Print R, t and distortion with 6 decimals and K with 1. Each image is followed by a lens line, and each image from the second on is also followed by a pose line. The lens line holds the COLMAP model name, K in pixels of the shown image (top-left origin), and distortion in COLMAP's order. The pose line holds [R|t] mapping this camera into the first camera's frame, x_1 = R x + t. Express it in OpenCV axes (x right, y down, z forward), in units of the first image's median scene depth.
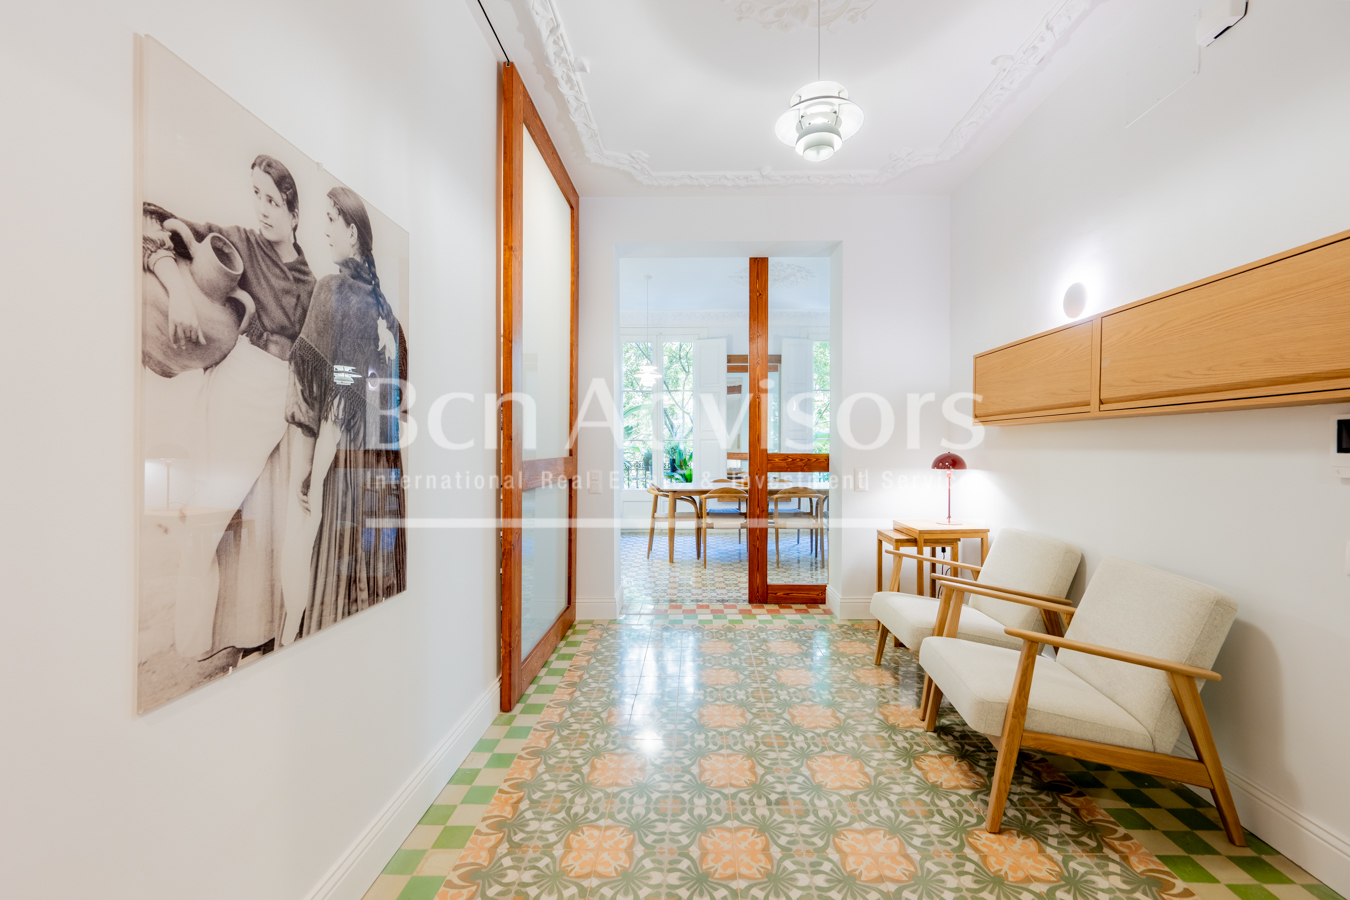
lens RADIAL K [[536.1, 0, 676.9], [0, 536.1, 445.3], [0, 0, 1]] dist [0.000308, 0.000706]
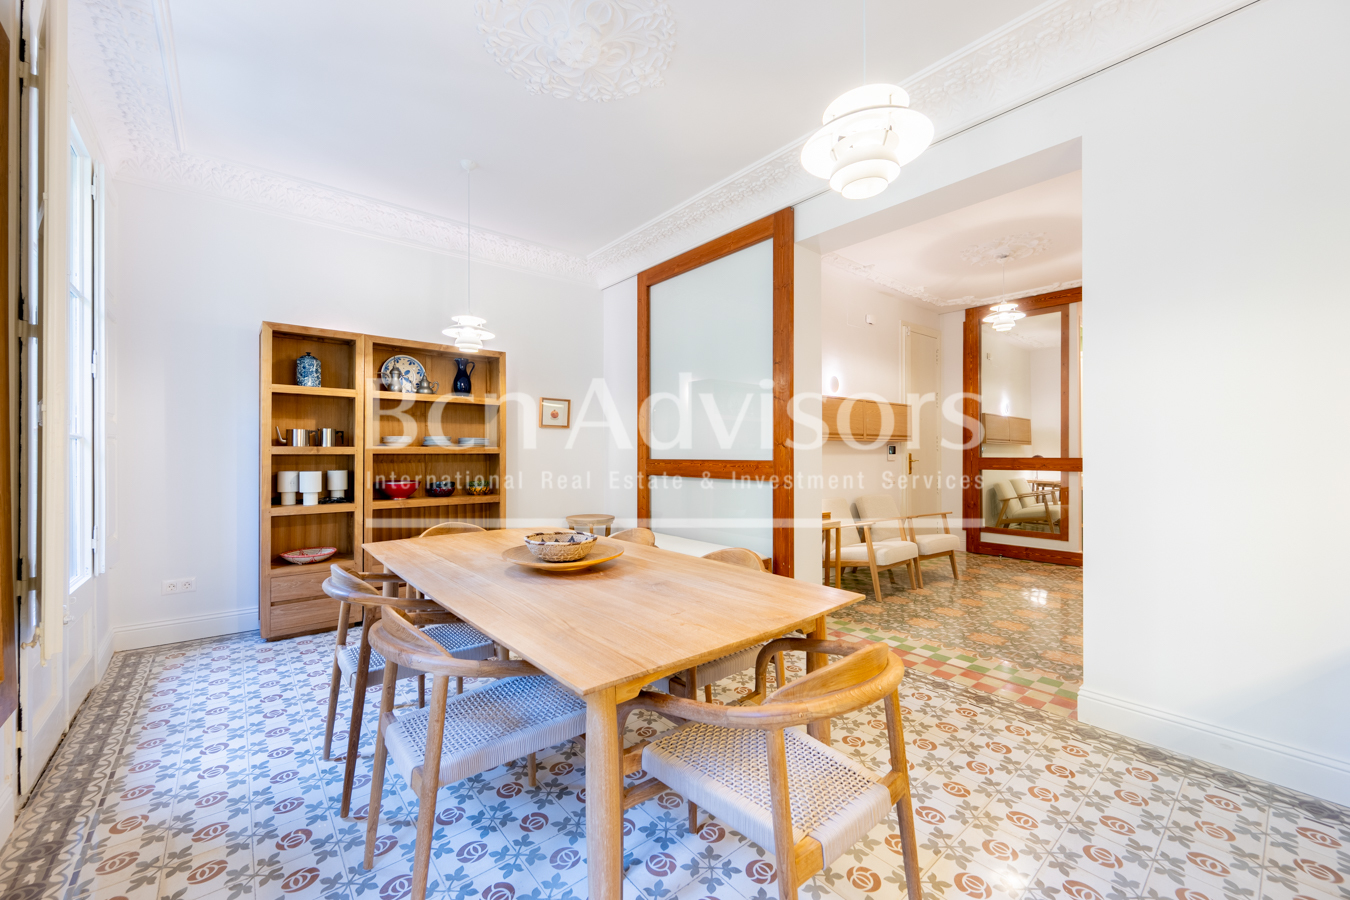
lens RADIAL K [[536.1, 0, 669.2], [0, 536.1, 452.3], [0, 0, 1]] dist [0.000308, 0.000706]
pose [[-0.672060, 0.004982, 0.740480, -0.265245], [0.006003, 0.999981, -0.001279, -0.001916], [-0.740472, 0.003586, -0.672078, 1.930525]]
